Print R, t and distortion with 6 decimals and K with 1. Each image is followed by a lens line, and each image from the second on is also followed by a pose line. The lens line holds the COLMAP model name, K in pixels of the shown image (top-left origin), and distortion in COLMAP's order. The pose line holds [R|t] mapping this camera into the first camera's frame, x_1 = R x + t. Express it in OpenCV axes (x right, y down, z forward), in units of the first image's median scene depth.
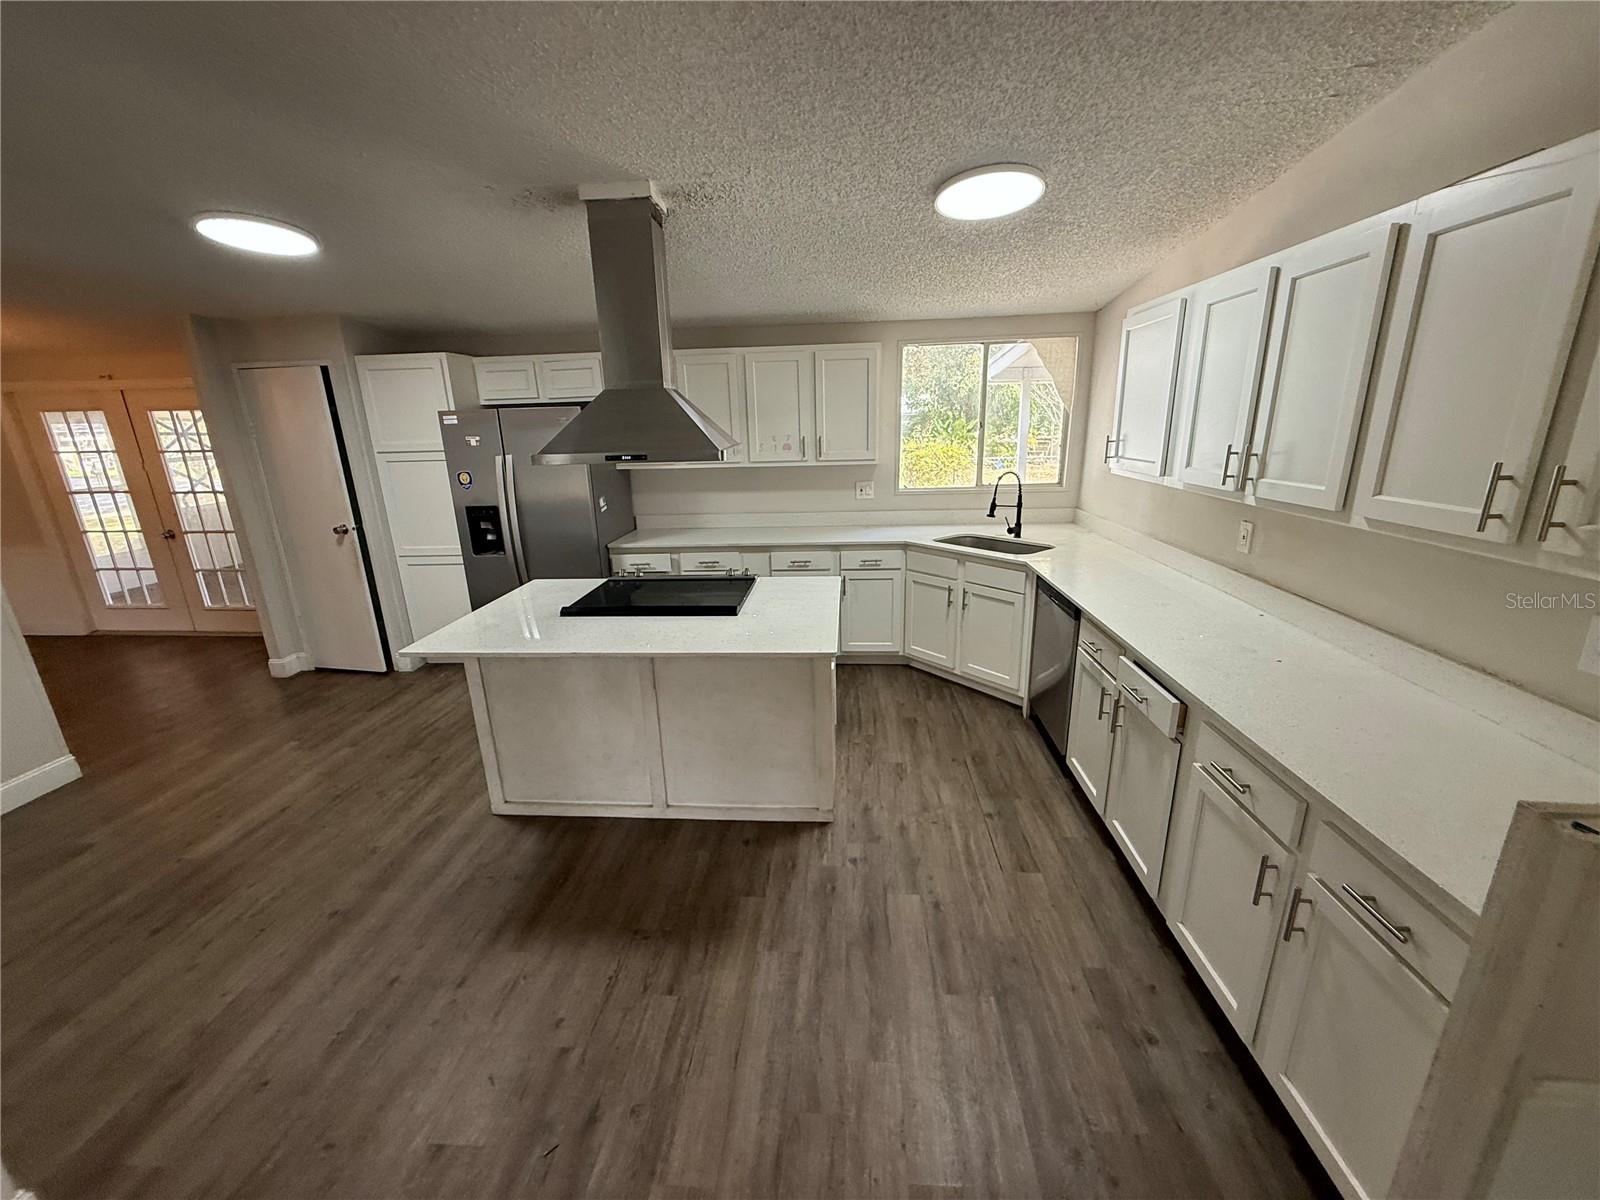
lens RADIAL K [[640.5, 0, 796.8], [0, 640.5, 601.2], [0, 0, 1]] dist [0.000393, -0.000242]
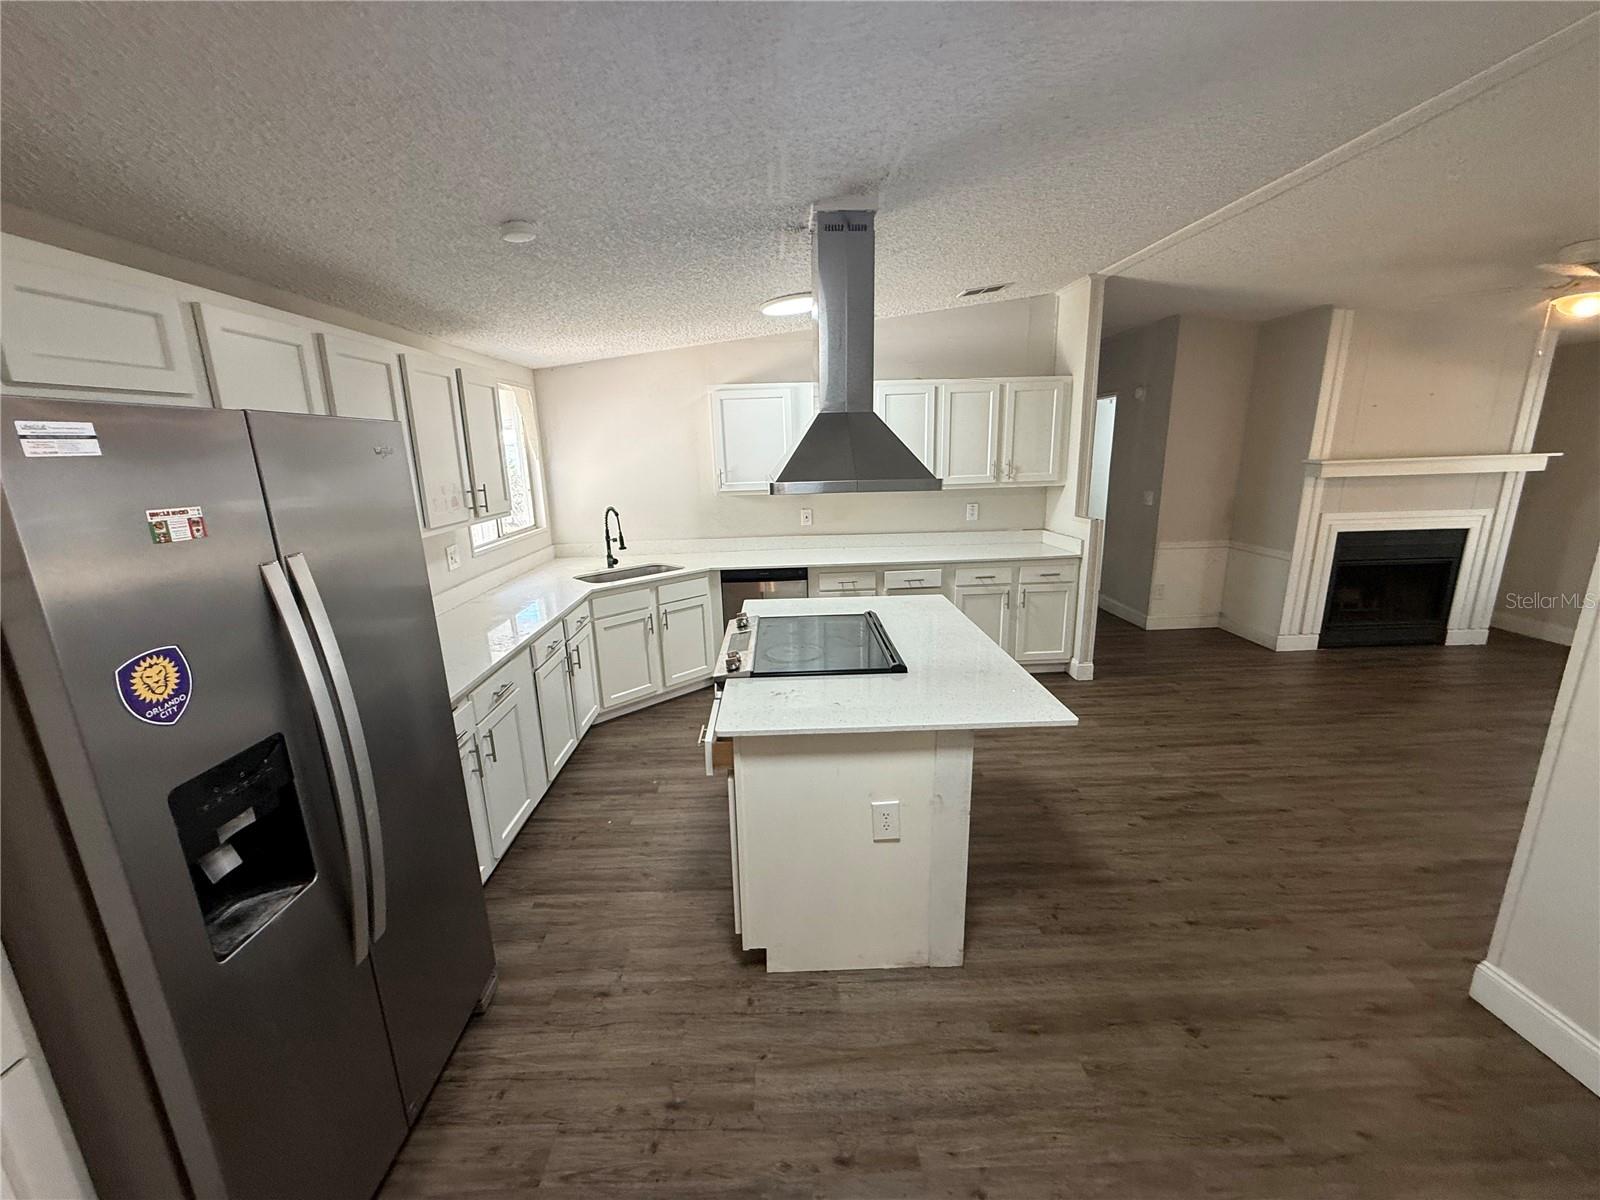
lens RADIAL K [[640.5, 0, 796.7], [0, 640.5, 604.1], [0, 0, 1]] dist [0.000393, -0.000242]
pose [[-0.114655, -0.205793, 0.971856, -1.125091], [0.302689, 0.924551, 0.231485, -0.291465], [-0.946168, 0.320711, -0.043713, 1.122533]]
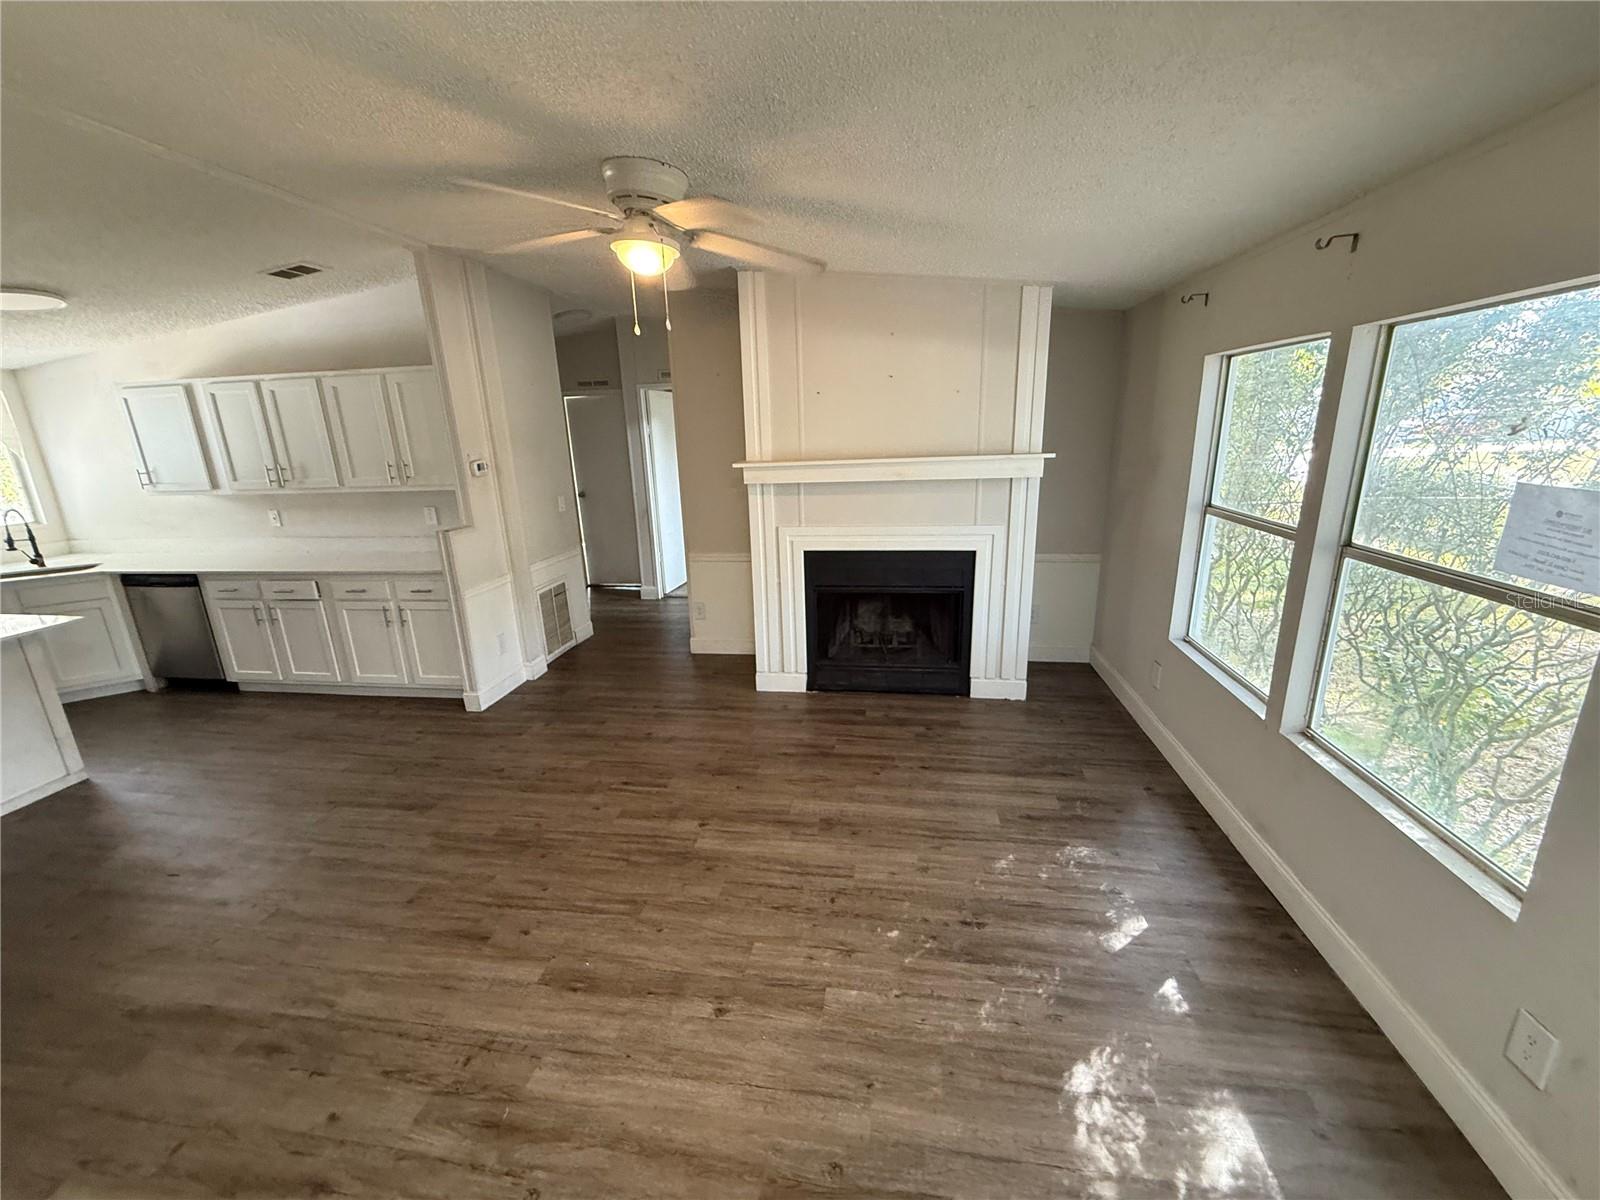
lens RADIAL K [[640.5, 0, 792.4], [0, 640.5, 599.6], [0, 0, 1]] dist [0.000393, -0.000242]
pose [[0.068007, -0.233568, 0.969959, -0.957173], [0.304765, 0.930603, 0.202723, 0.182850], [-0.949997, 0.281823, 0.134471, -0.541815]]
